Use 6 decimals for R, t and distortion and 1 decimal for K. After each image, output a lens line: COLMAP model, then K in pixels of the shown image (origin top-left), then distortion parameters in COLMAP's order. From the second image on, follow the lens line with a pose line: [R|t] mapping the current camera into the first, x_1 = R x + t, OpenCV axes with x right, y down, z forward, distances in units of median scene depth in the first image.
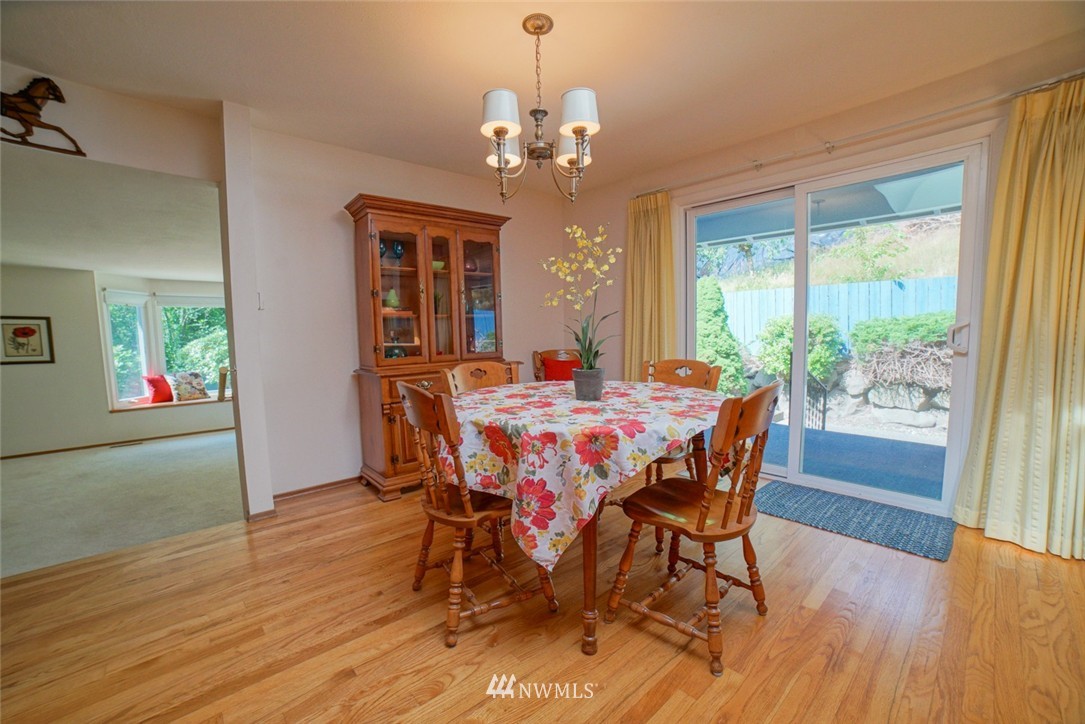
lens RADIAL K [[438.4, 0, 534.6], [0, 438.4, 373.6], [0, 0, 1]] dist [-0.100376, 0.032601]
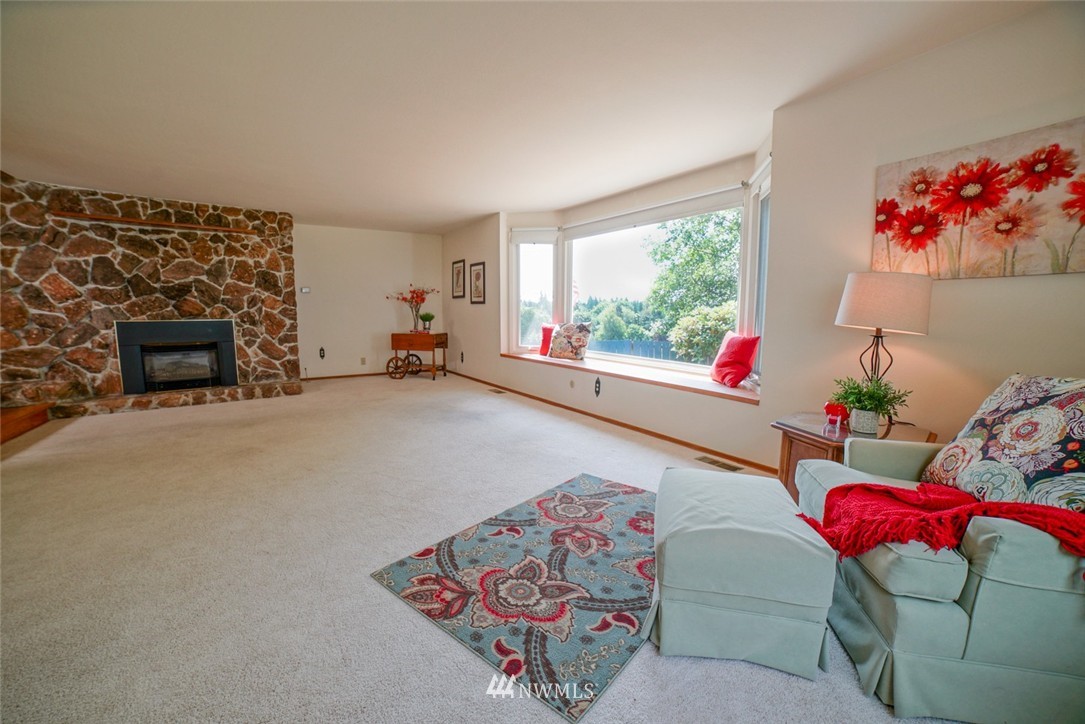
lens RADIAL K [[440.8, 0, 547.1], [0, 440.8, 369.2], [0, 0, 1]] dist [-0.102828, 0.033568]
pose [[-0.134067, 0.153000, -0.979090, 0.004905], [-0.092870, 0.981721, 0.166128, -0.068519], [0.986611, 0.113200, -0.117407, 1.369896]]
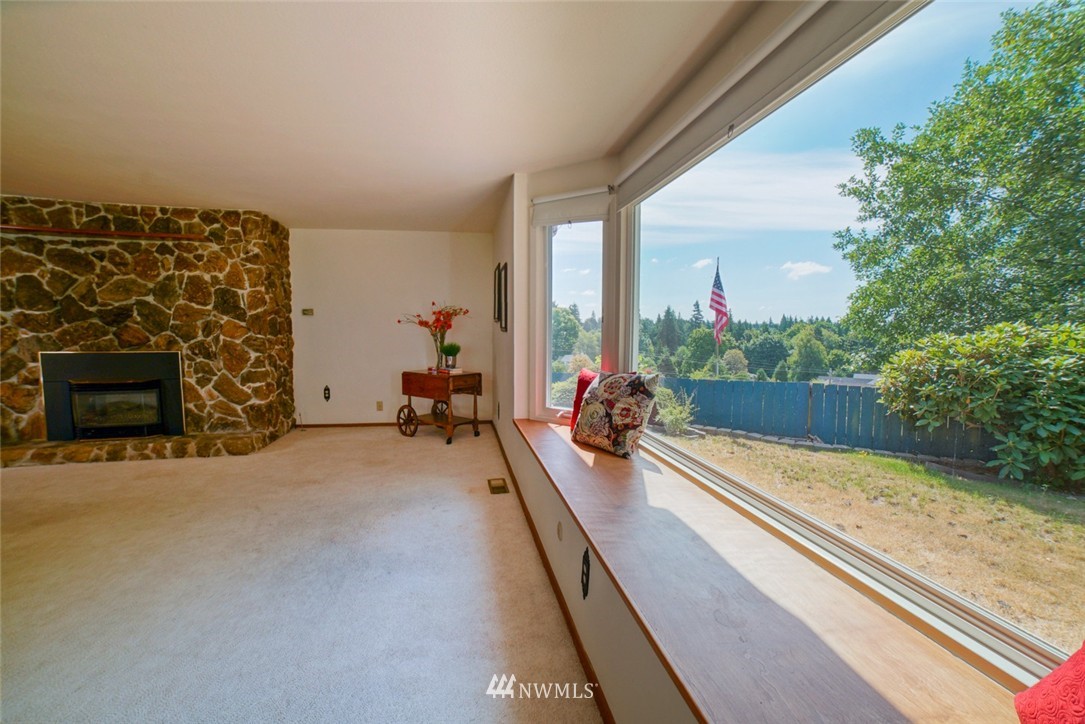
lens RADIAL K [[452.2, 0, 539.5], [0, 452.2, 371.5], [0, 0, 1]] dist [-0.100597, 0.033041]
pose [[-0.517895, 0.097459, -0.849874, -0.577799], [-0.073033, 0.984824, 0.157439, -0.086848], [0.852321, 0.143606, -0.502918, 1.478568]]
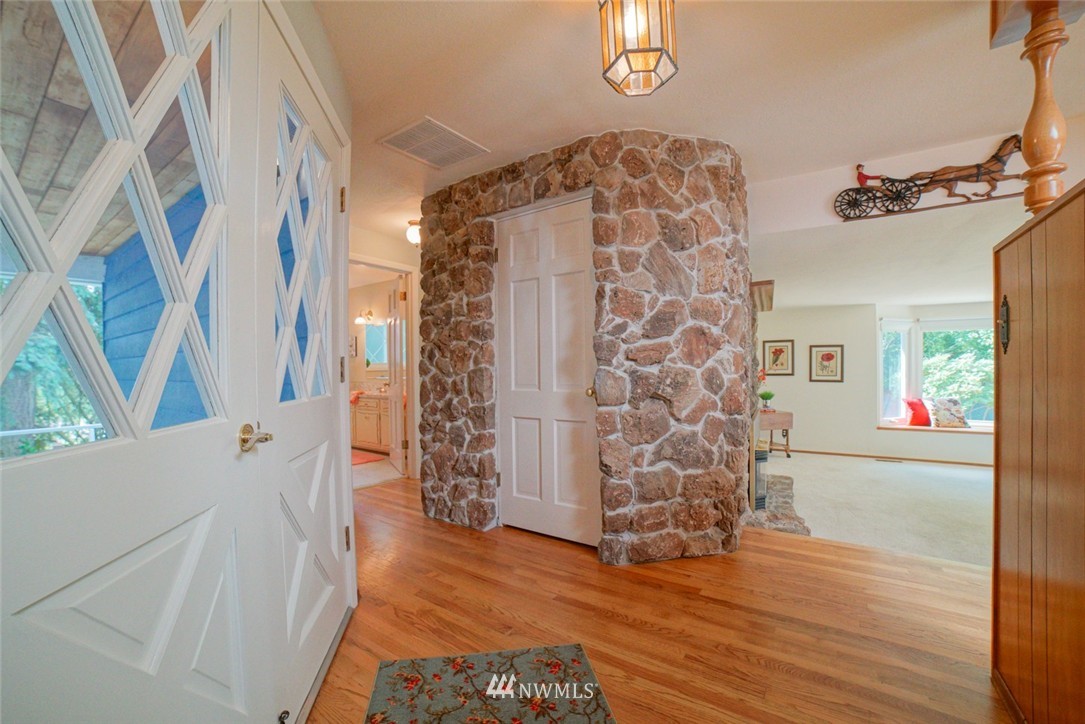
lens RADIAL K [[438.4, 0, 534.6], [0, 438.4, 373.6], [0, 0, 1]] dist [-0.100376, 0.032601]
pose [[0.236415, 0.031488, -0.971142, -0.180408], [-0.084780, 0.996331, 0.011666, 0.012881], [0.967947, 0.079575, 0.238217, -0.216073]]
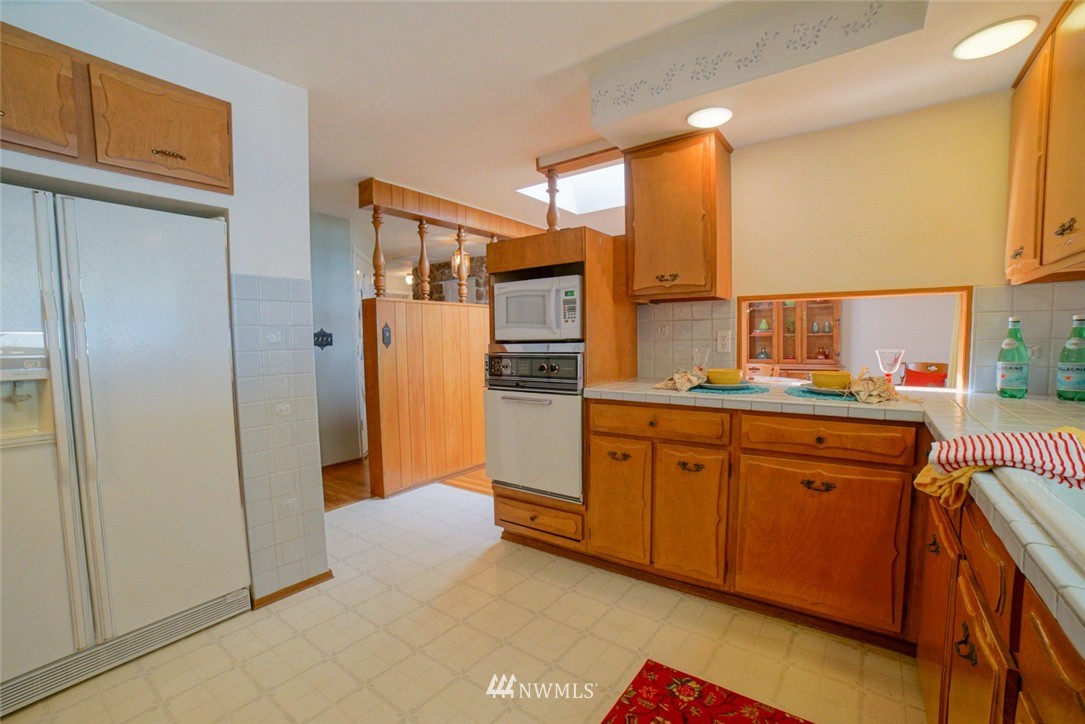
lens RADIAL K [[440.8, 0, 547.1], [0, 440.8, 369.2], [0, 0, 1]] dist [-0.102828, 0.033568]
pose [[0.238969, 0.084492, -0.967344, 0.691281], [-0.076700, 0.994737, 0.067937, -0.035611], [0.967993, 0.057961, 0.244192, -0.143713]]
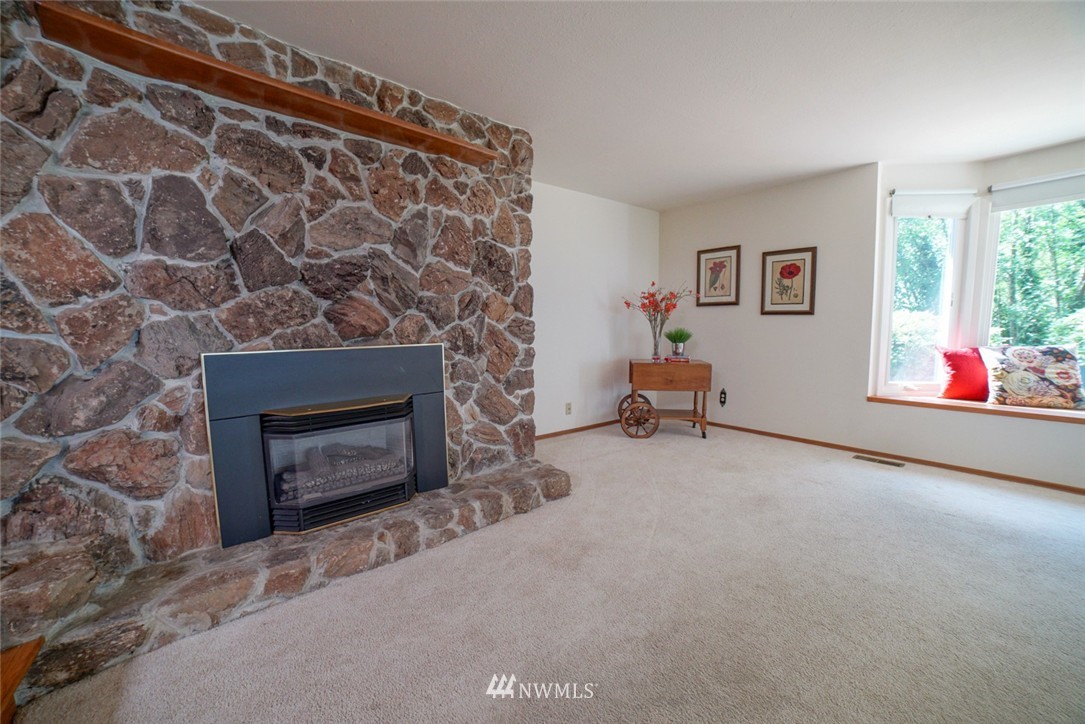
lens RADIAL K [[440.8, 0, 547.1], [0, 440.8, 369.2], [0, 0, 1]] dist [-0.102828, 0.033568]
pose [[-0.067218, 0.122357, -0.990207, -0.443785], [-0.081250, 0.988484, 0.127660, 0.010764], [0.994425, 0.089035, -0.056503, 0.618576]]
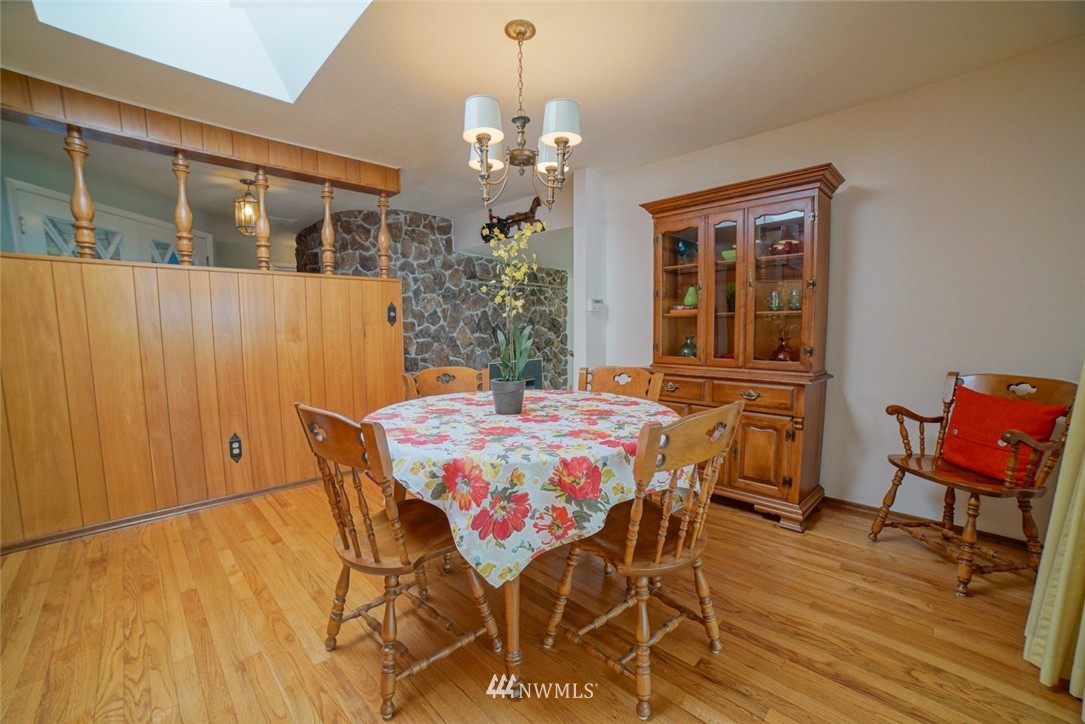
lens RADIAL K [[440.8, 0, 547.1], [0, 440.8, 369.2], [0, 0, 1]] dist [-0.102828, 0.033568]
pose [[0.061259, 0.118790, -0.991028, 0.387548], [-0.091355, 0.989392, 0.112947, -0.063806], [0.993932, 0.083617, 0.071461, 0.398356]]
